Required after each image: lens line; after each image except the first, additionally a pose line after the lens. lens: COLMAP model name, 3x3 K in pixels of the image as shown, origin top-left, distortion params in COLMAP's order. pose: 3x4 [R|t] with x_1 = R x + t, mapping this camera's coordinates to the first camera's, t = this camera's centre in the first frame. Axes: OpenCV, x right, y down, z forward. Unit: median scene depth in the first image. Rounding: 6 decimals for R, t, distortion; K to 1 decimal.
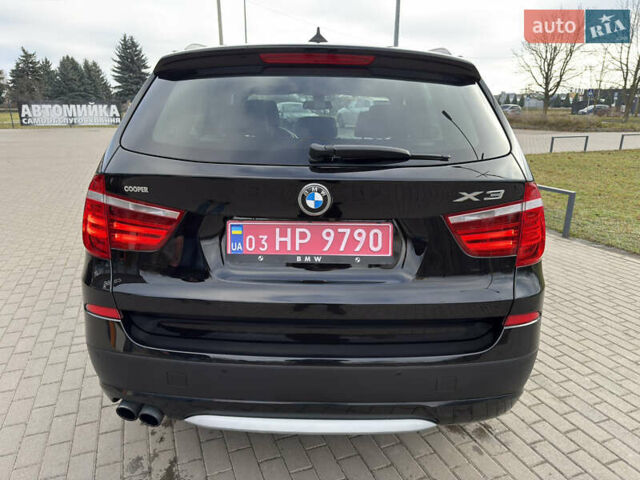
lens RADIAL K [[453.6, 0, 318.2], [0, 453.6, 242.6], [0, 0, 1]] dist [0.054384, -0.067369]
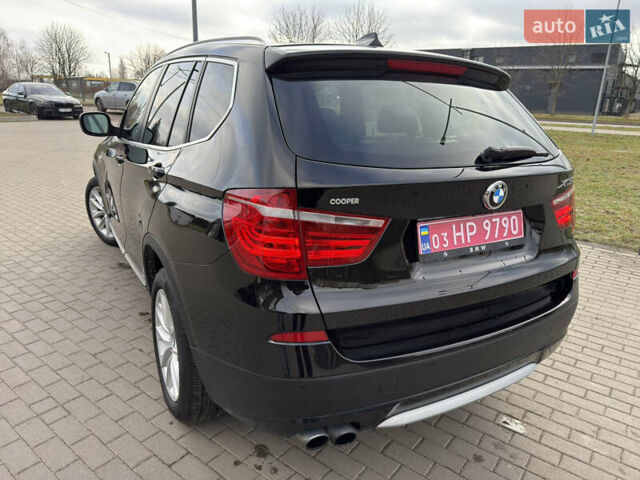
lens RADIAL K [[459.1, 0, 320.0], [0, 459.1, 240.0], [0, 0, 1]] dist [0.000580, -0.000736]
pose [[0.872212, -0.132262, 0.470906, -0.892537], [0.120529, 0.991177, 0.055145, -0.094598], [-0.474045, 0.008660, 0.880458, 0.181808]]
